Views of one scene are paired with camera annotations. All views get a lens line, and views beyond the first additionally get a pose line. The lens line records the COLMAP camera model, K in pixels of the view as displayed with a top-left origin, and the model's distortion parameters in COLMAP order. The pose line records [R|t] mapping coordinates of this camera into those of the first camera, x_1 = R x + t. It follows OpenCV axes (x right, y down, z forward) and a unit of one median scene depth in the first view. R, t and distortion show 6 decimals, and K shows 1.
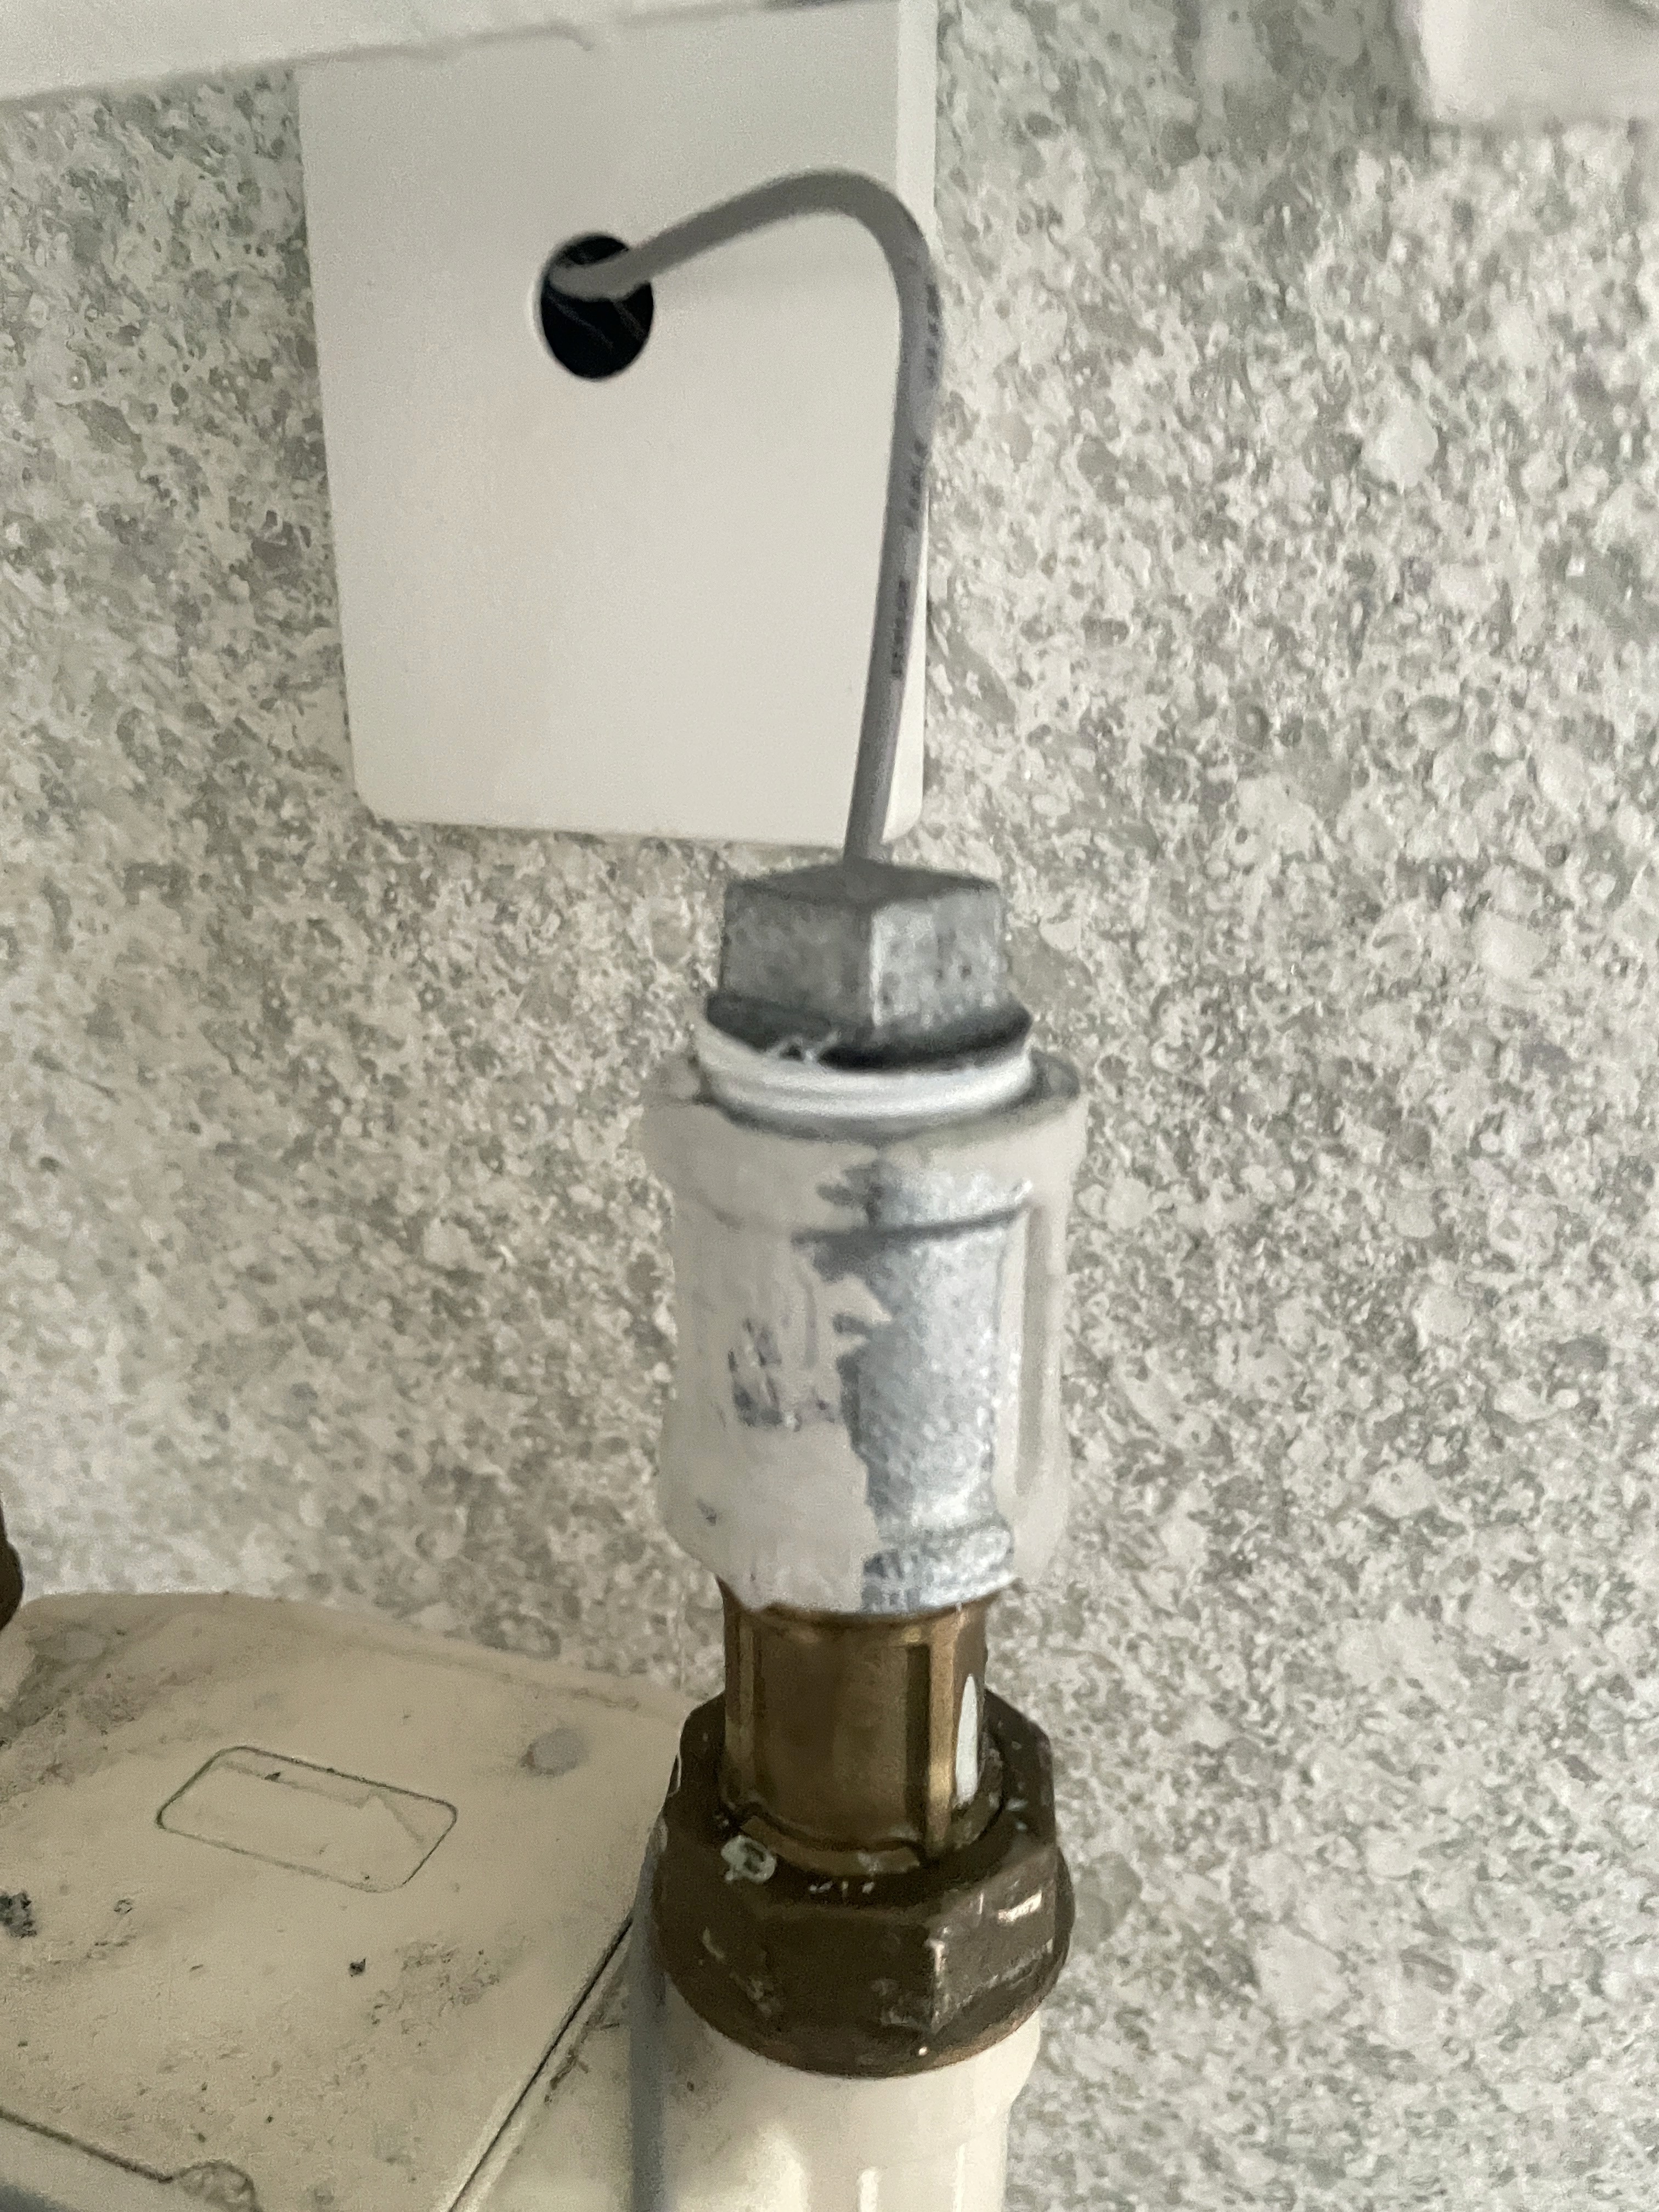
lens RADIAL K [[1724.6, 0, 829.5], [0, 1724.6, 1106.0], [0, 0, 1]] dist [0.052706, -0.109780]
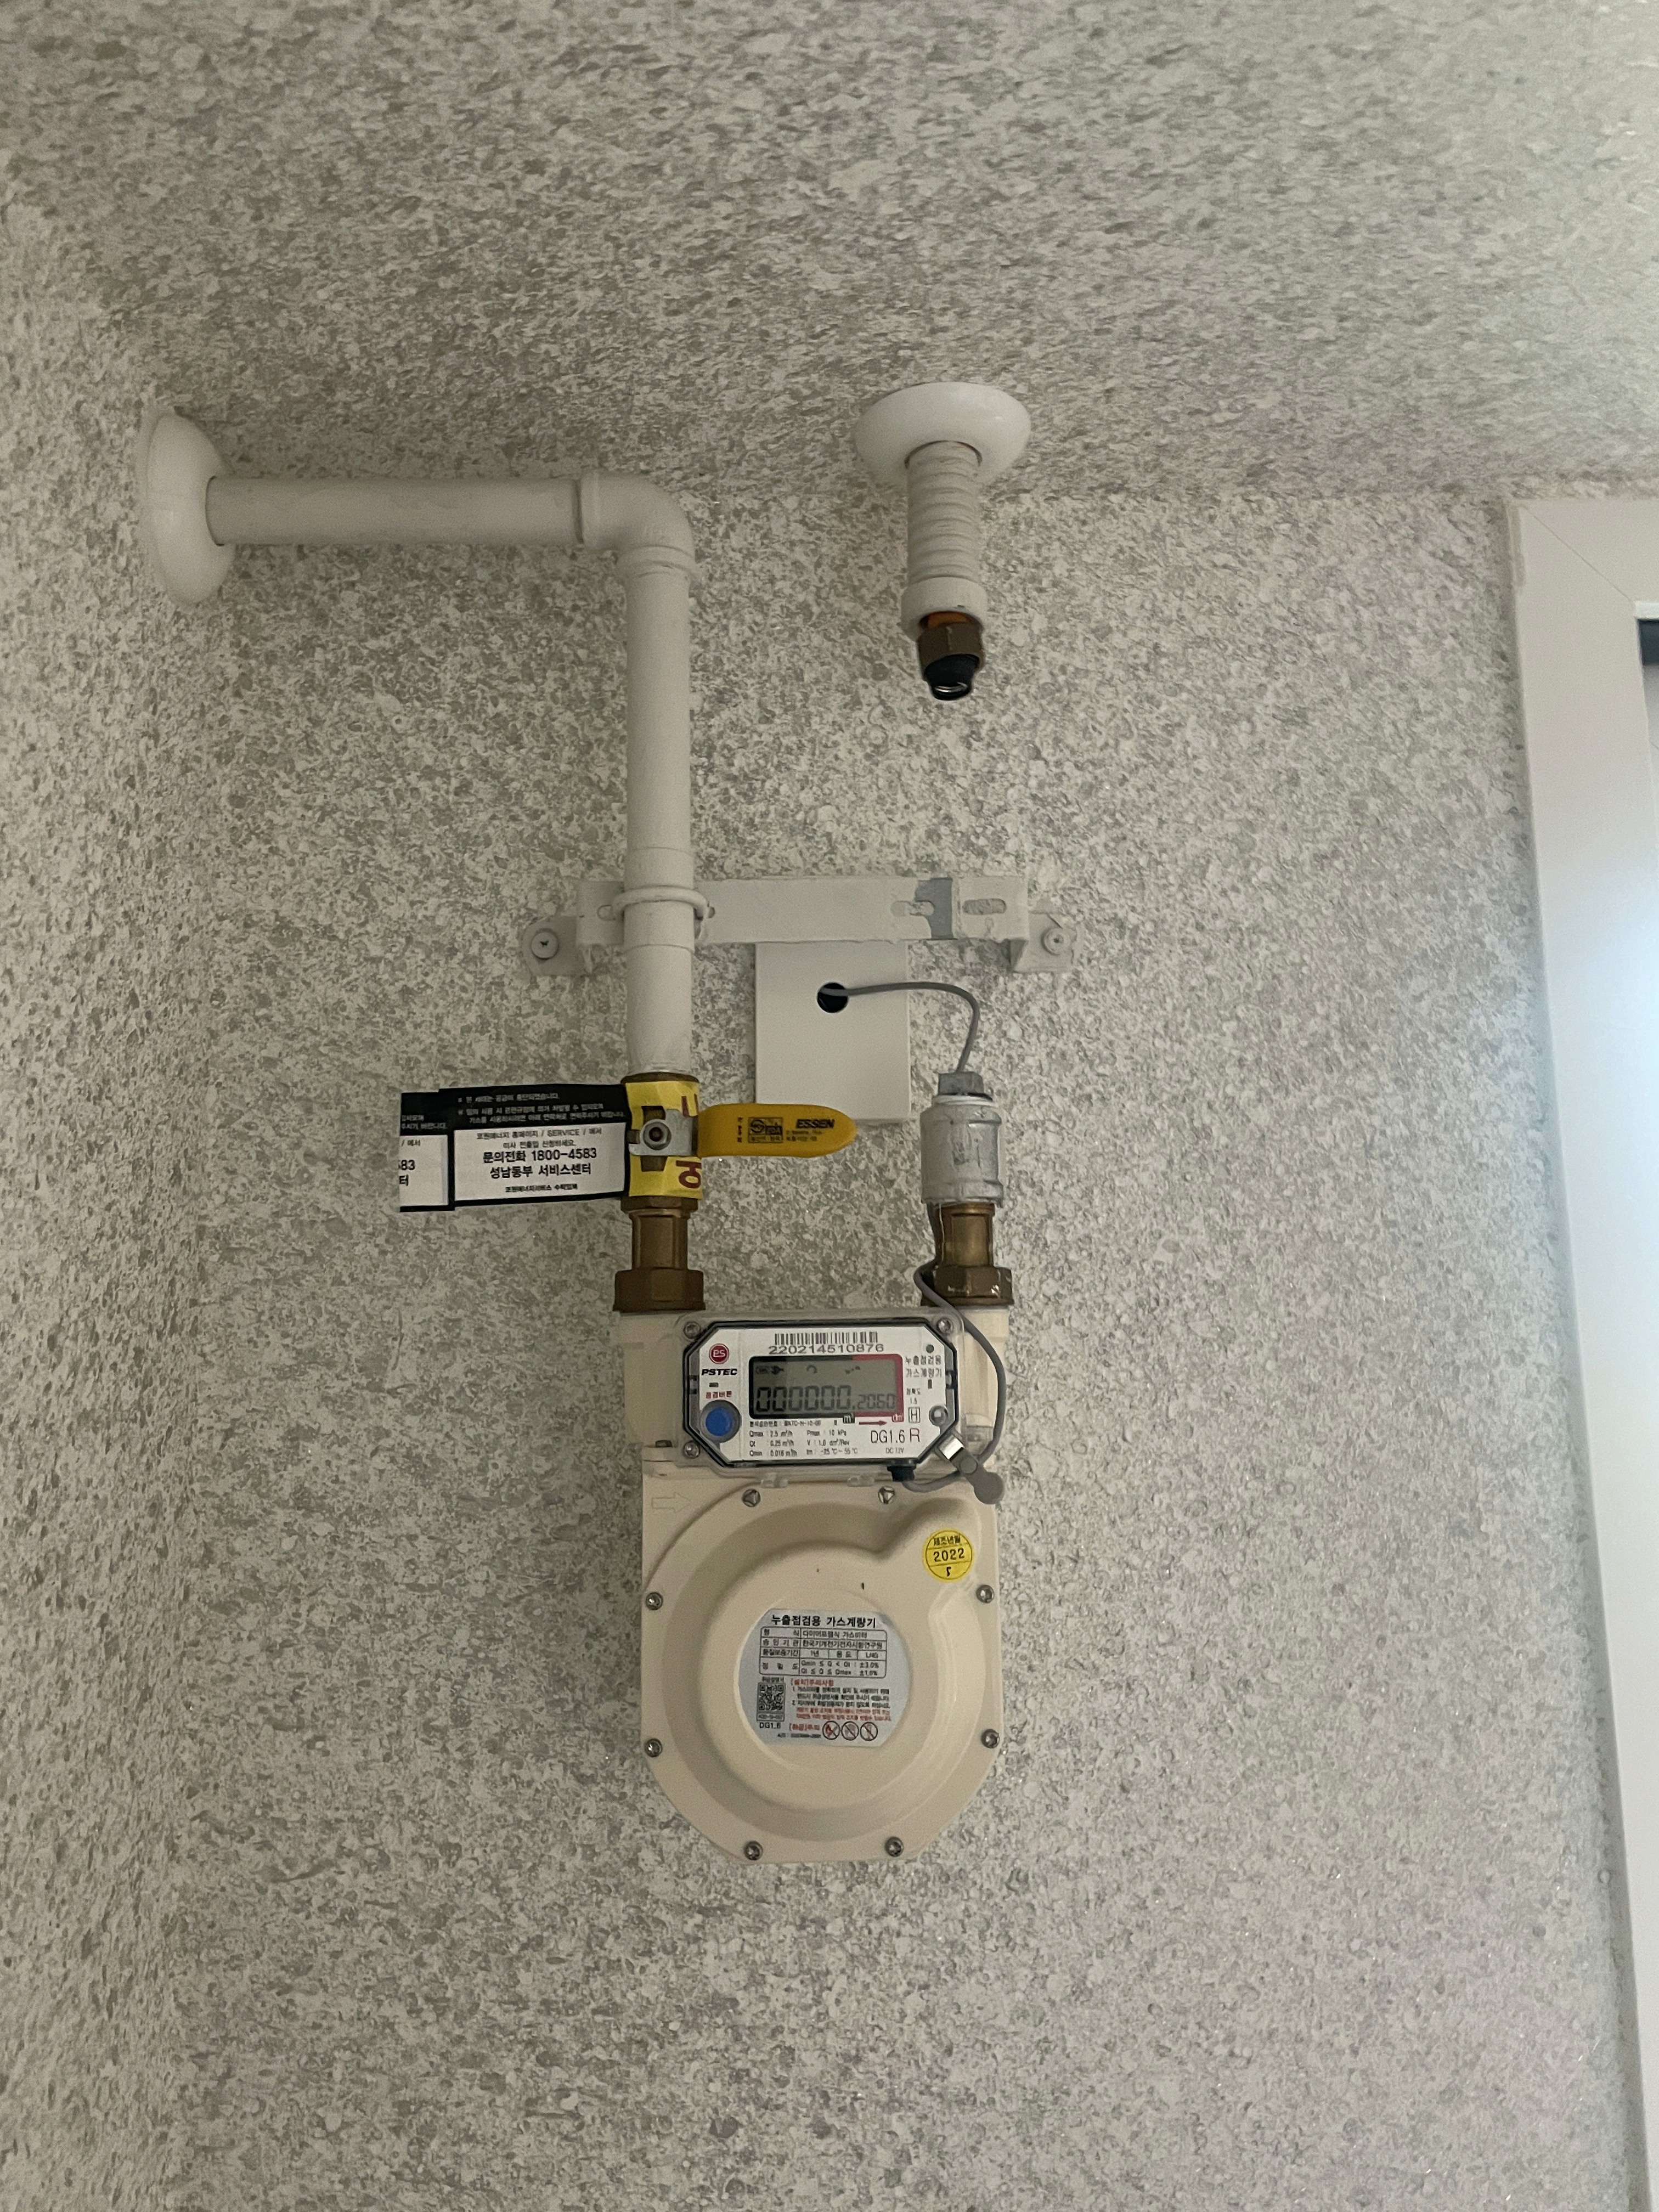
lens RADIAL K [[1704.7, 0, 817.1], [0, 1704.7, 1079.2], [0, 0, 1]] dist [0.083138, -0.148752]
pose [[0.932513, 0.055209, 0.356892, -1.405972], [0.126248, 0.876055, -0.465392, 1.407263], [-0.338351, 0.479041, 0.809962, -1.933585]]
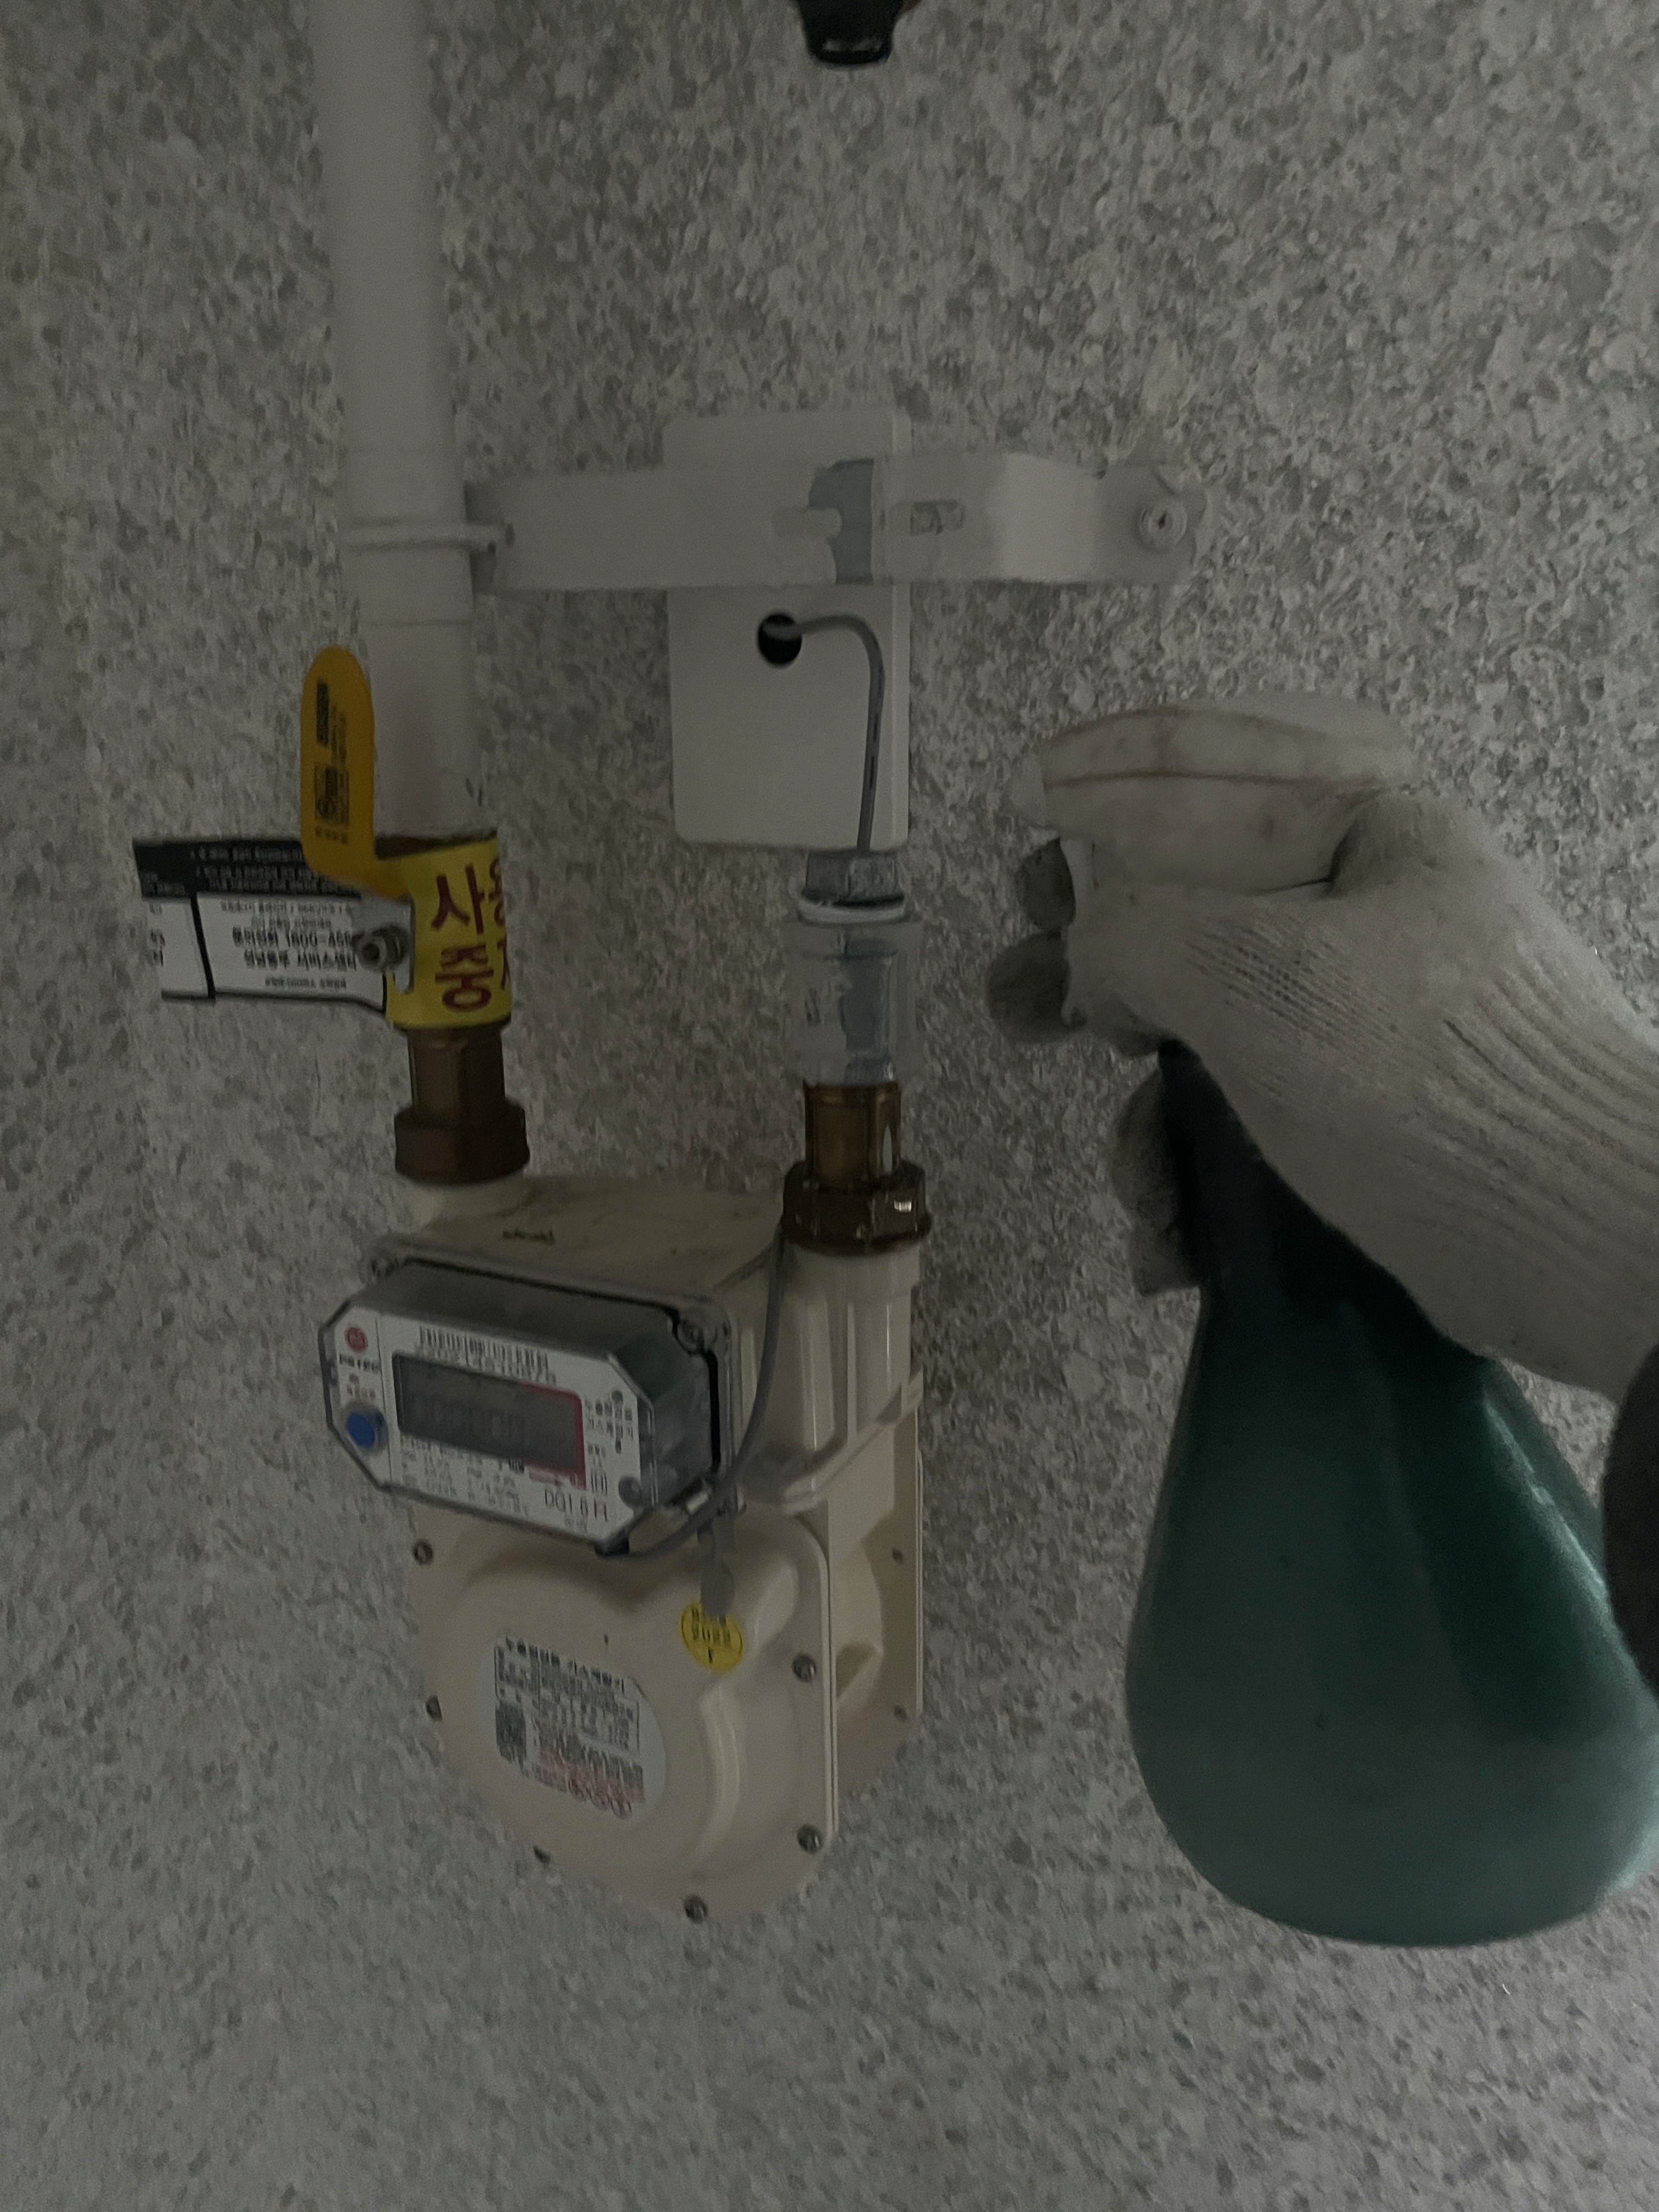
lens RADIAL K [[1704.7, 0, 817.1], [0, 1704.7, 1079.2], [0, 0, 1]] dist [0.083138, -0.148752]
pose [[0.992511, 0.022132, -0.120130, 0.203586], [-0.027730, 0.998596, -0.045129, 0.254151], [0.118963, 0.048122, 0.991732, -1.250718]]
